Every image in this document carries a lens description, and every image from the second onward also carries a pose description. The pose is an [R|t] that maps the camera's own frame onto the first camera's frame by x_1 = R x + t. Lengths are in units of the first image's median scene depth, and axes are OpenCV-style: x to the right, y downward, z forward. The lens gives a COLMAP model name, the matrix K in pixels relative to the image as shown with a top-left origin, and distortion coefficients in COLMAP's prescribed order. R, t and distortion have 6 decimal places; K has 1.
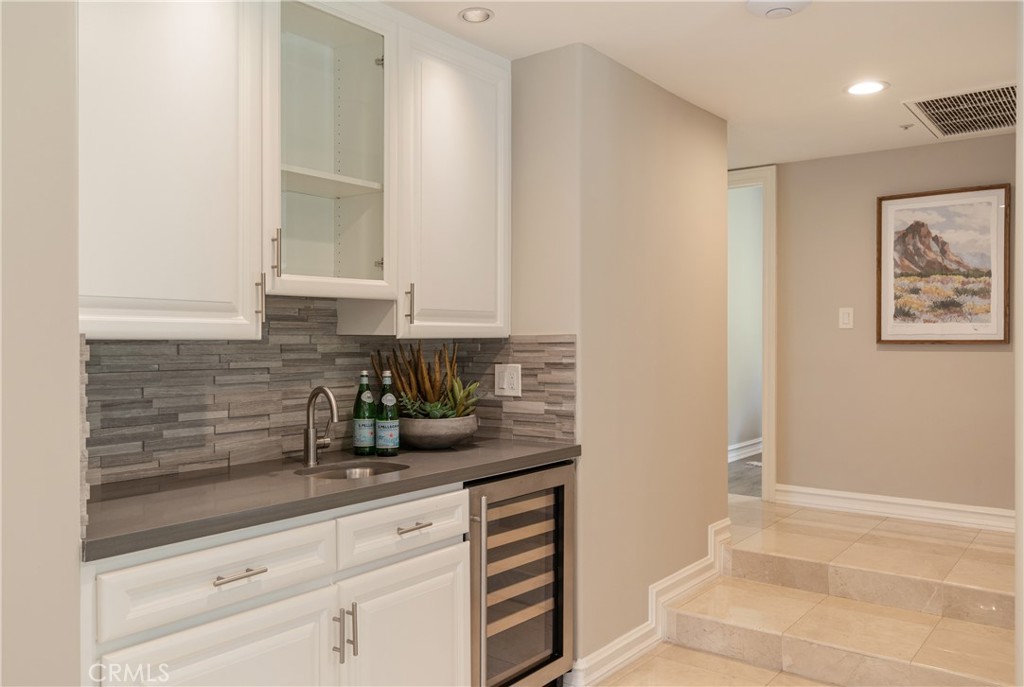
lens RADIAL K [[768.6, 0, 510.7], [0, 768.6, 346.2], [0, 0, 1]] dist [0.007906, 0.001355]
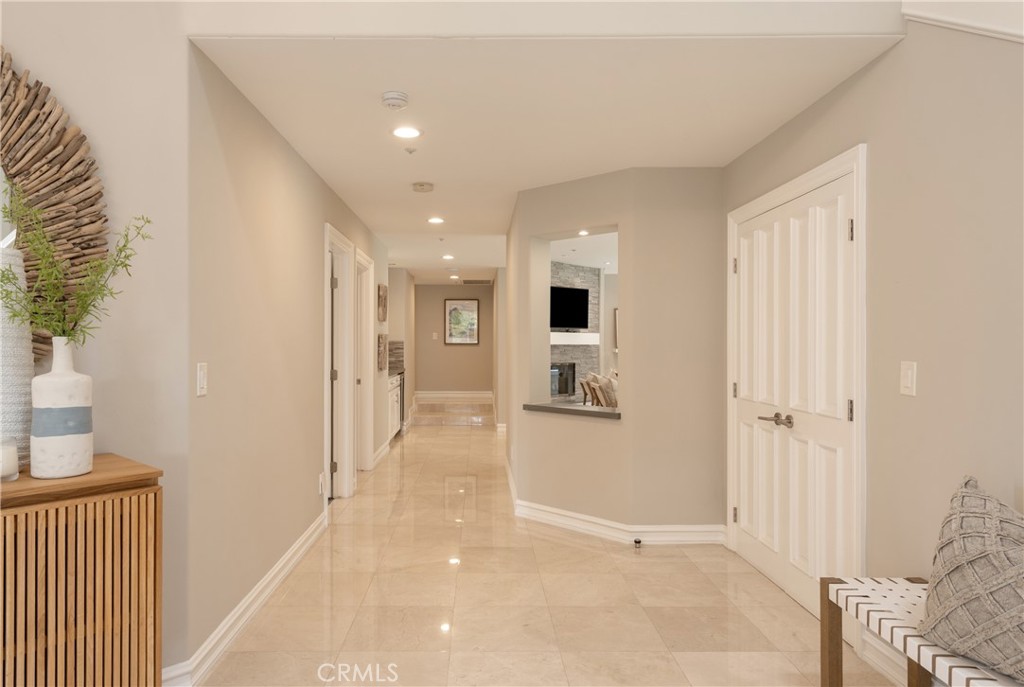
lens RADIAL K [[624.1, 0, 505.7], [0, 624.1, 344.0], [0, 0, 1]] dist [0.006321, 0.000286]
pose [[0.757406, 0.005903, 0.652917, -1.107238], [0.002561, 0.999925, -0.012012, 0.029033], [-0.652939, 0.010770, 0.757334, -1.224213]]
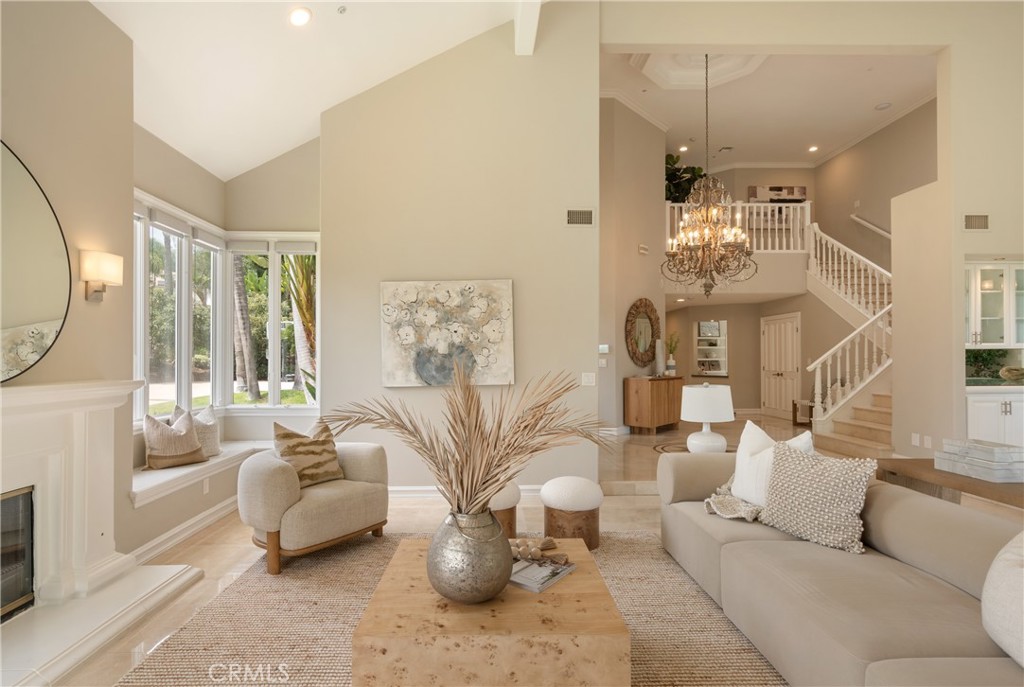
lens RADIAL K [[505.9, 0, 501.3], [0, 505.9, 353.3], [0, 0, 1]] dist [0.000057, 0.000041]
pose [[0.765604, 0.008940, 0.643250, -2.962695], [0.005968, 0.999762, -0.020997, 0.055380], [-0.643285, 0.019914, 0.765368, -1.875619]]
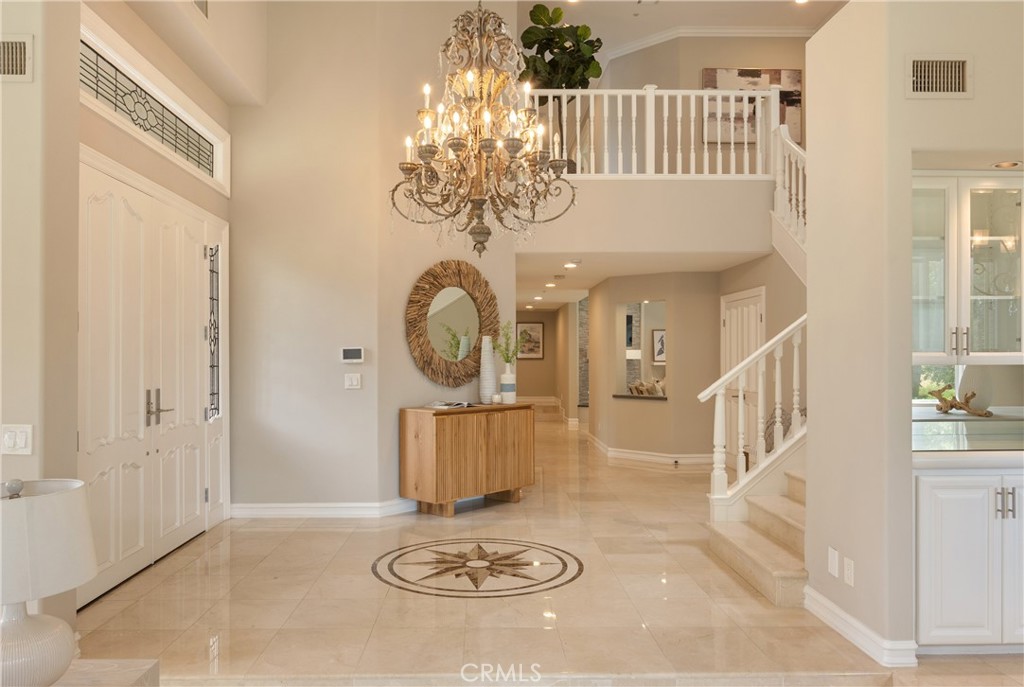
lens RADIAL K [[723.7, 0, 511.3], [0, 723.7, 351.5], [0, 0, 1]] dist [-0.005778, 0.002091]
pose [[0.758494, 0.005201, 0.651659, -2.128529], [0.006471, 0.999859, -0.015512, 0.018026], [-0.651648, 0.015982, 0.758353, -1.964182]]
